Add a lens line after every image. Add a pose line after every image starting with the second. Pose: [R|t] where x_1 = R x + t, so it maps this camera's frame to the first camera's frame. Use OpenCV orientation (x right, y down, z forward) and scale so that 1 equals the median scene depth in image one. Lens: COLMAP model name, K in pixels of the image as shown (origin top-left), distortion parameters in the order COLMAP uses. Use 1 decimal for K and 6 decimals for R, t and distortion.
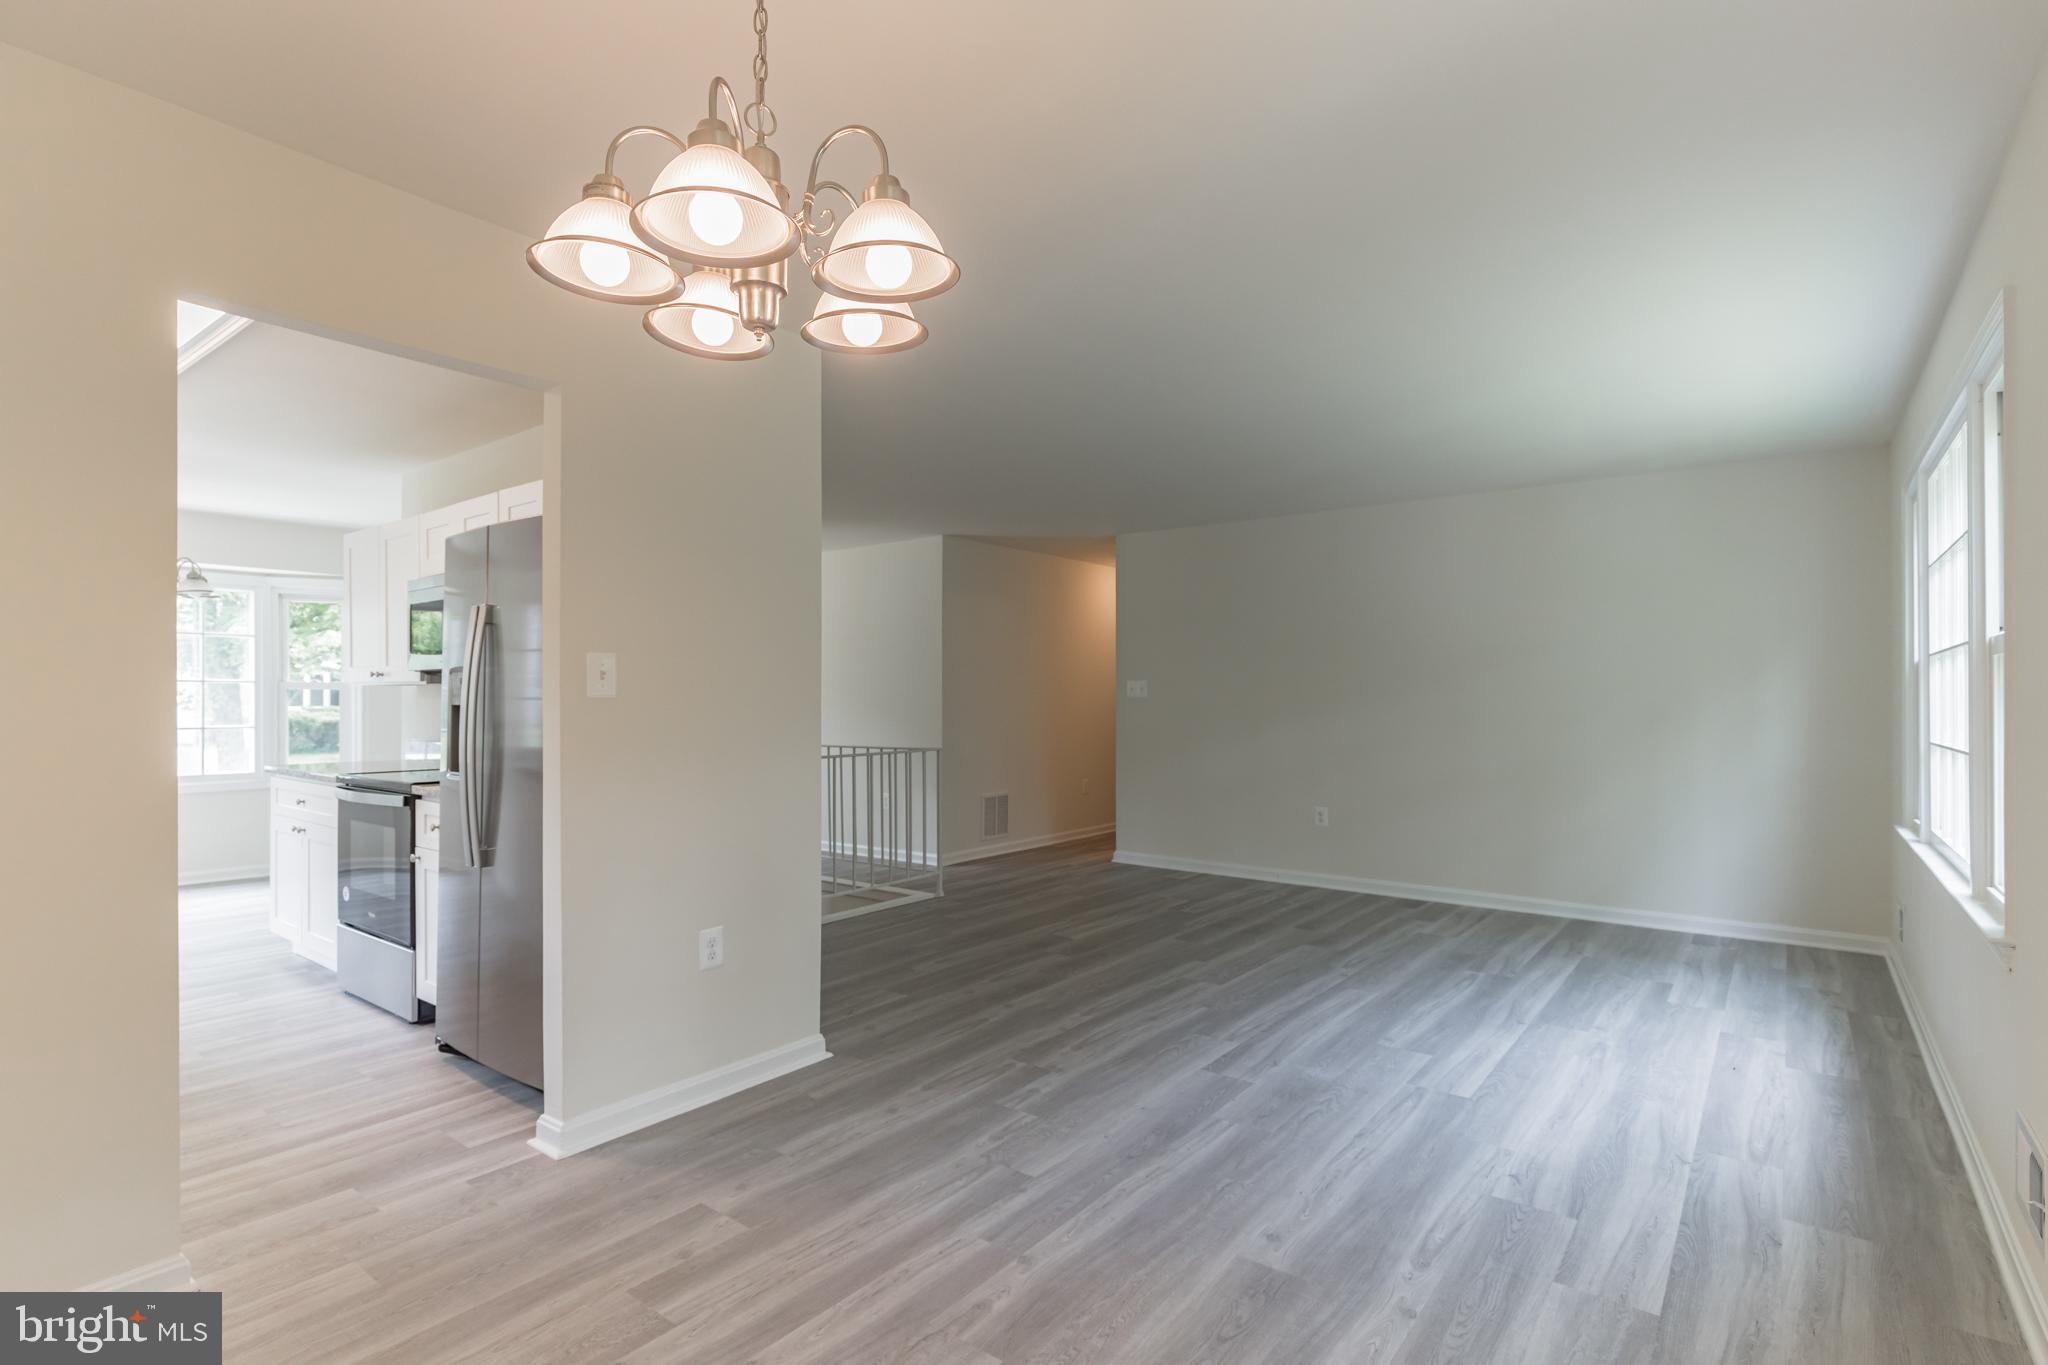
lens RADIAL K [[995.1, 0, 1021.5], [0, 995.1, 688.4], [0, 0, 1]] dist [0.001251, 0.000018]
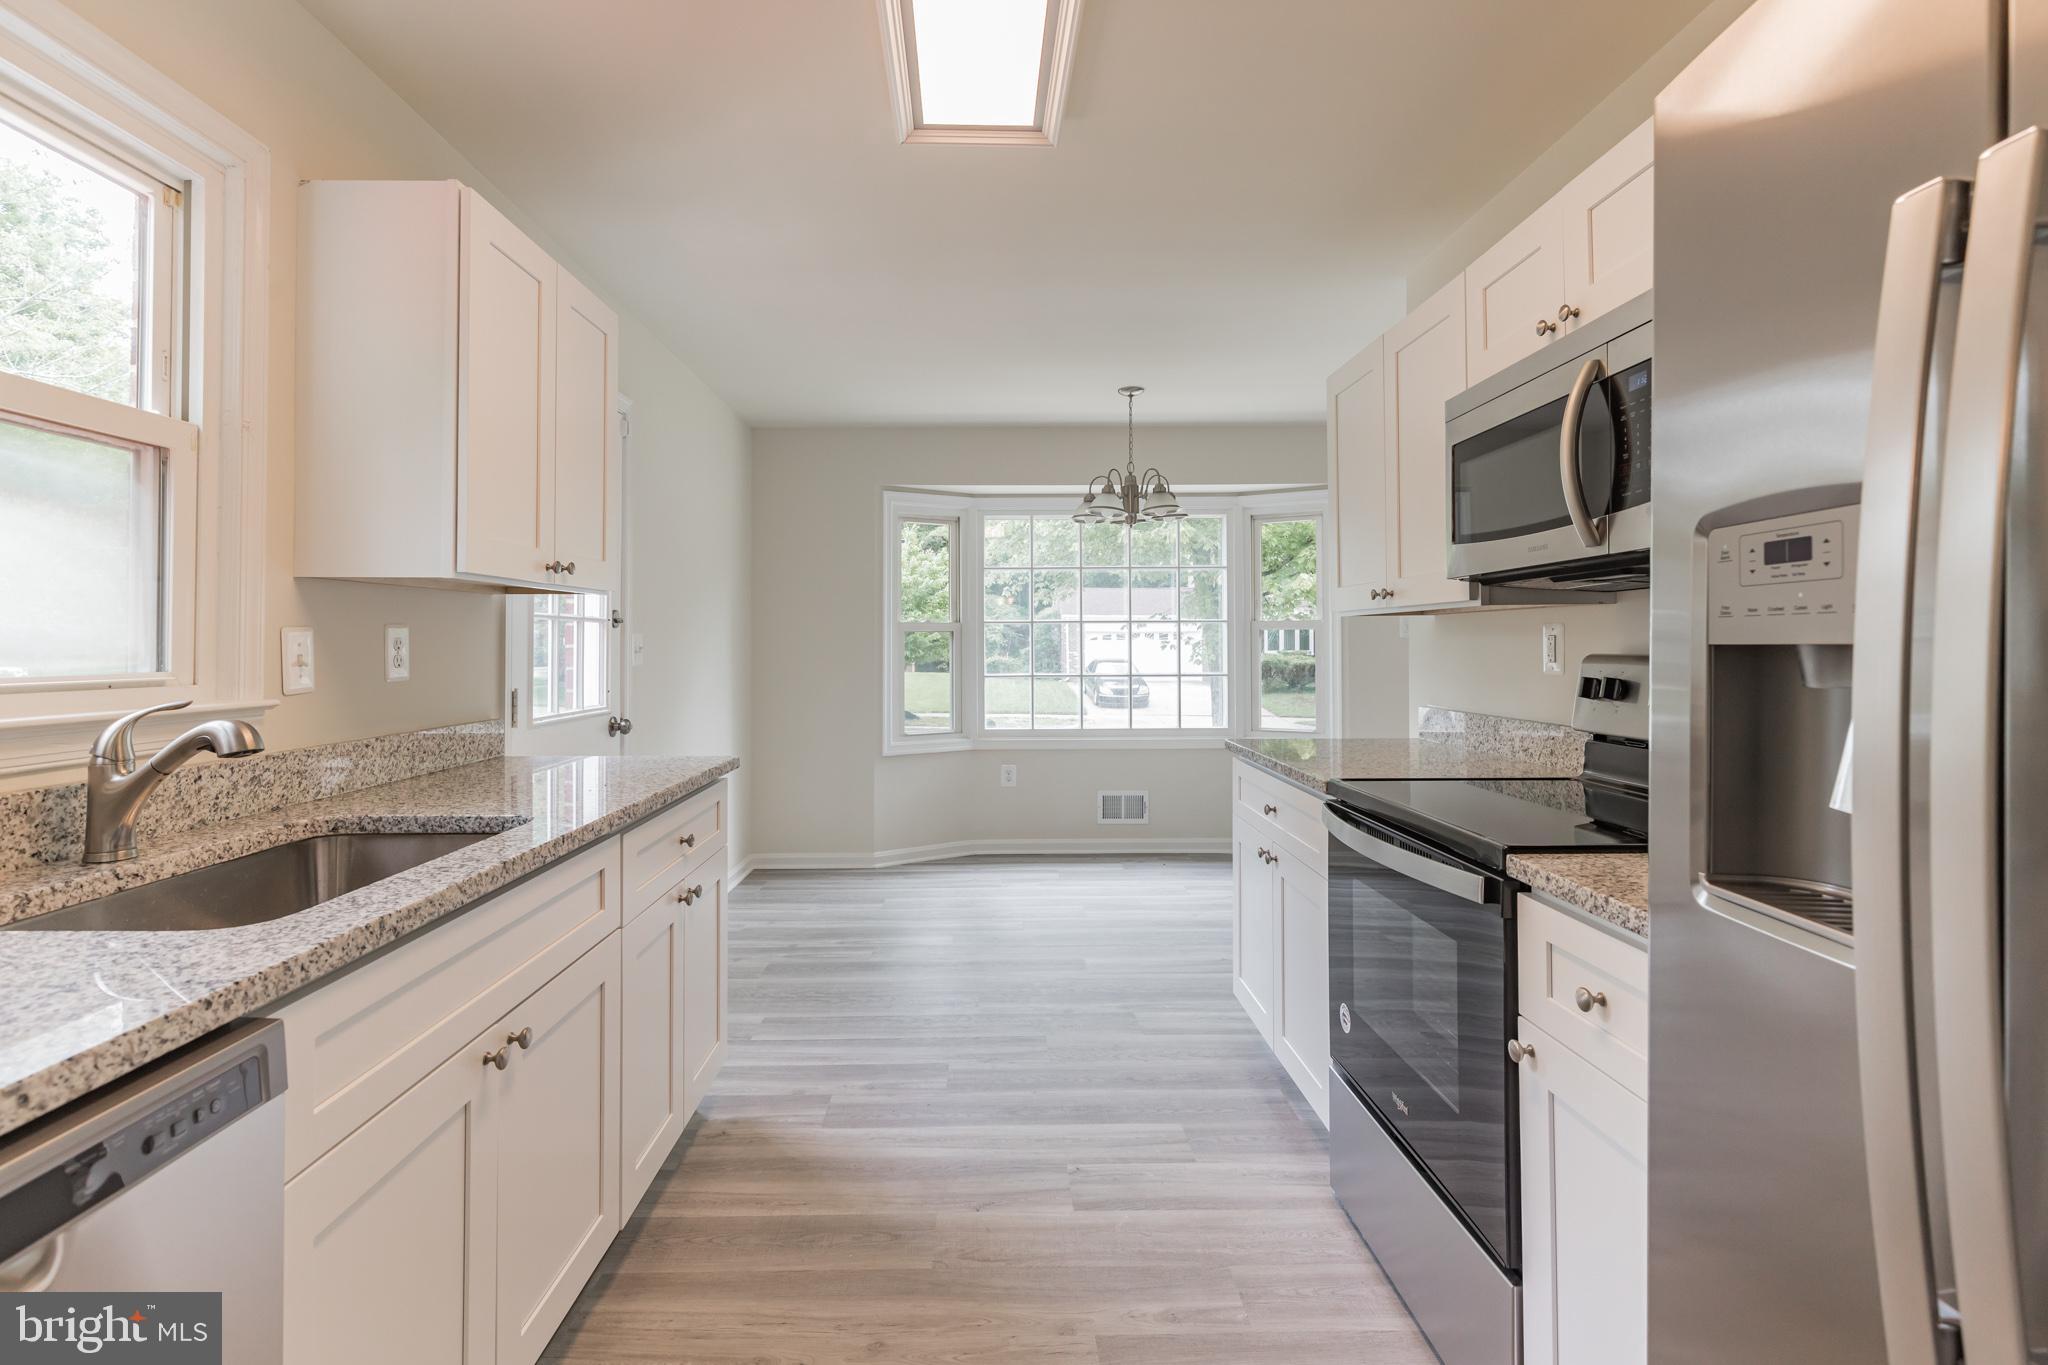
lens RADIAL K [[997.1, 0, 965.7], [0, 997.1, 638.9], [0, 0, 1]] dist [0.000697, -0.000044]
pose [[0.597753, -0.004389, -0.801669, -0.425361], [0.008841, 0.999960, 0.001117, 0.011582], [0.801632, -0.007755, 0.597768, 0.598594]]
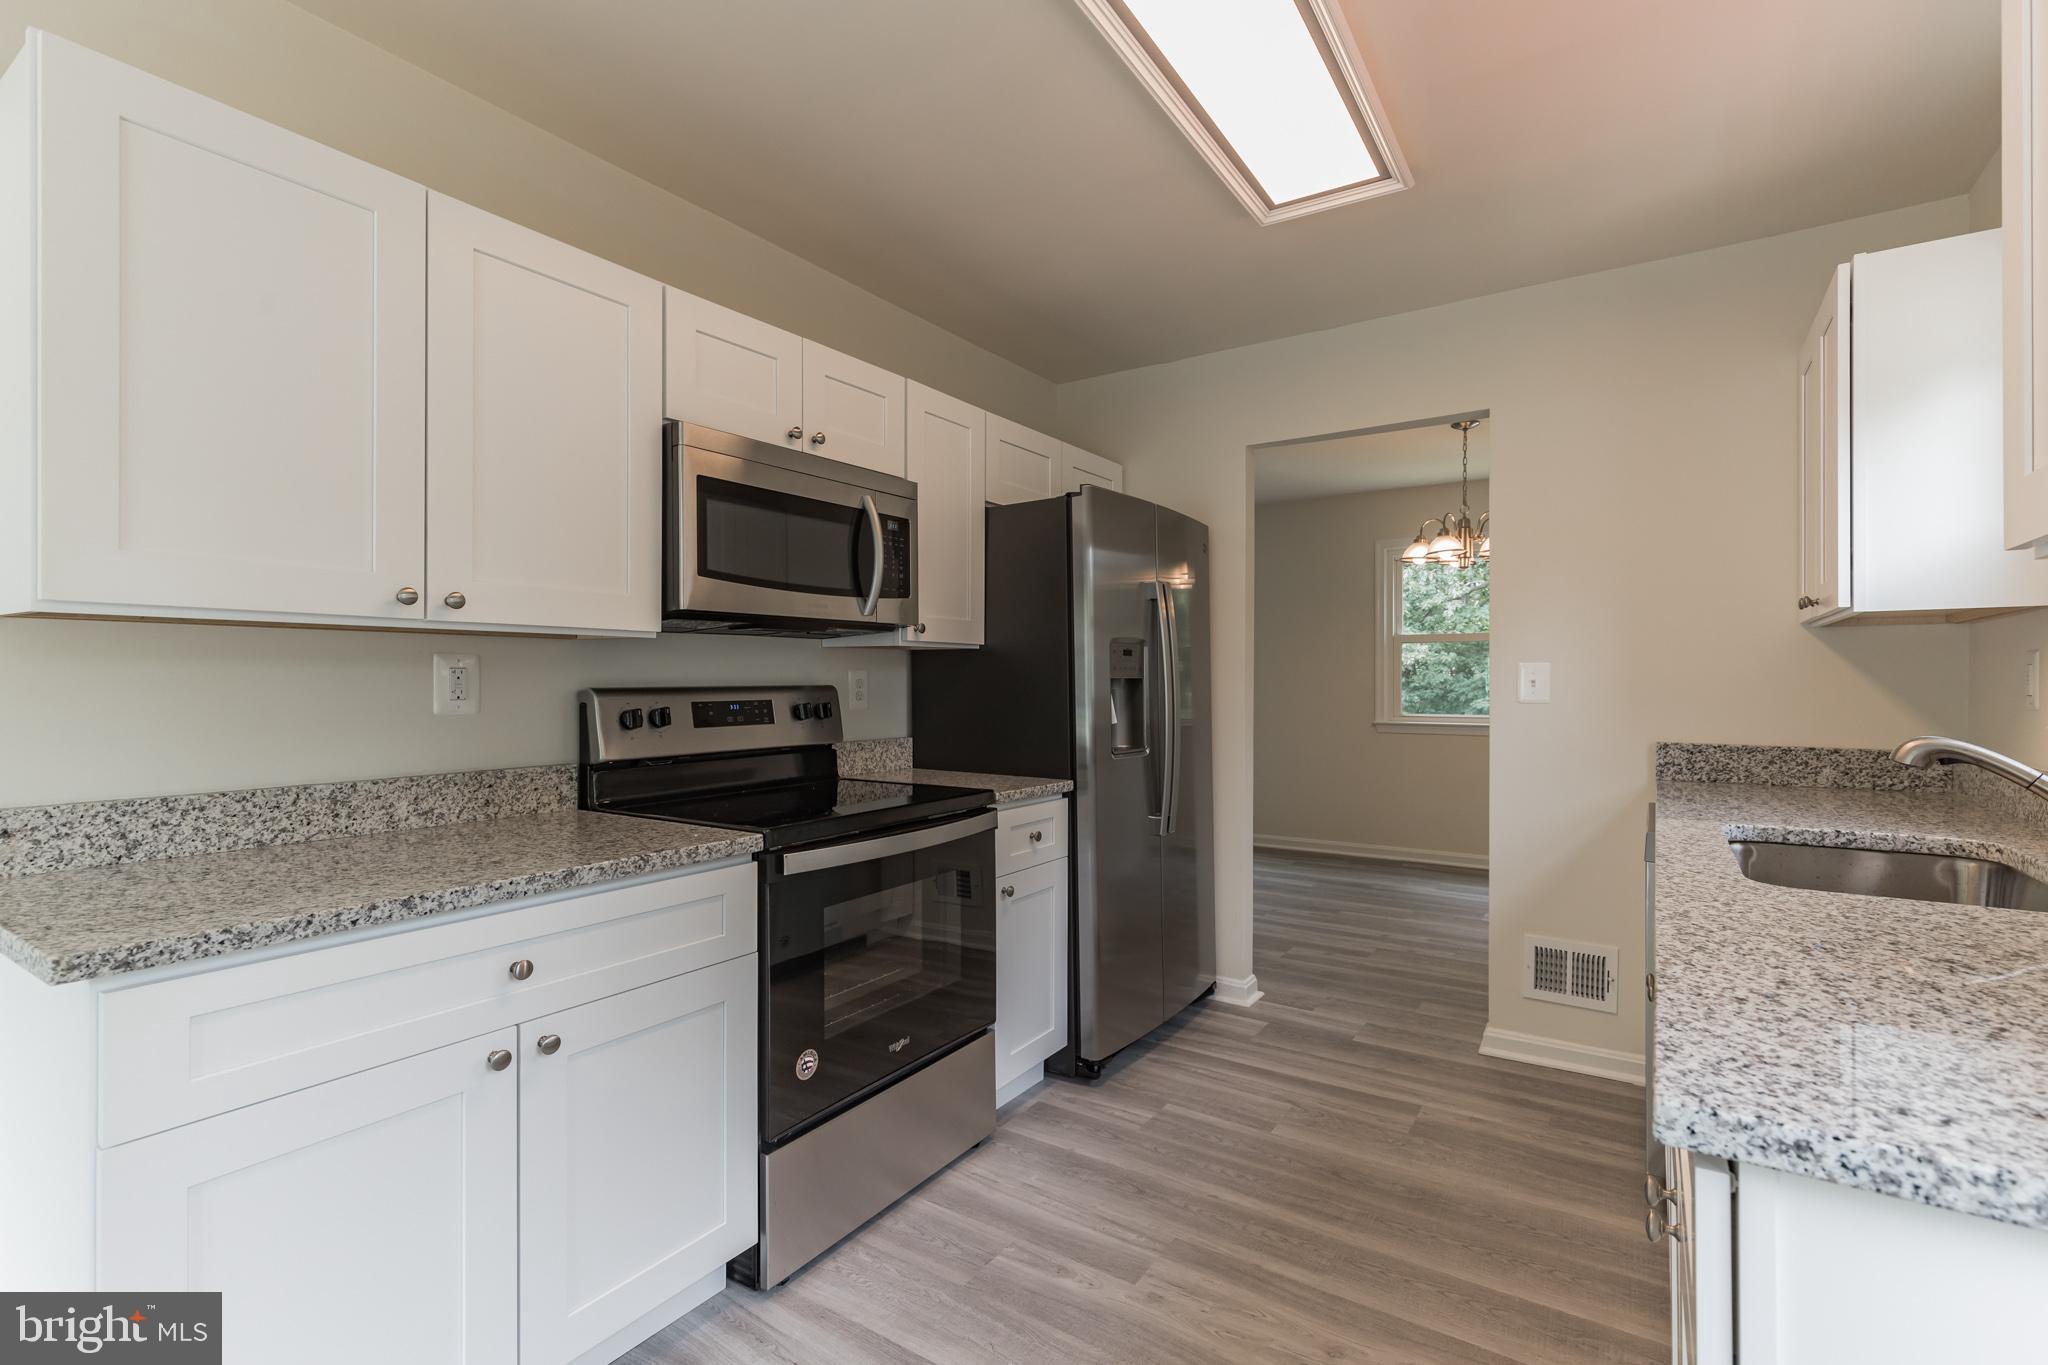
lens RADIAL K [[929.2, 0, 1022.4], [0, 929.2, 682.8], [0, 0, 1]] dist [0.009095, -0.001330]
pose [[-0.071303, -0.000817, 0.997454, -1.257359], [-0.008030, 0.999968, 0.000245, 0.018862], [-0.997422, -0.007992, -0.071307, 1.022556]]
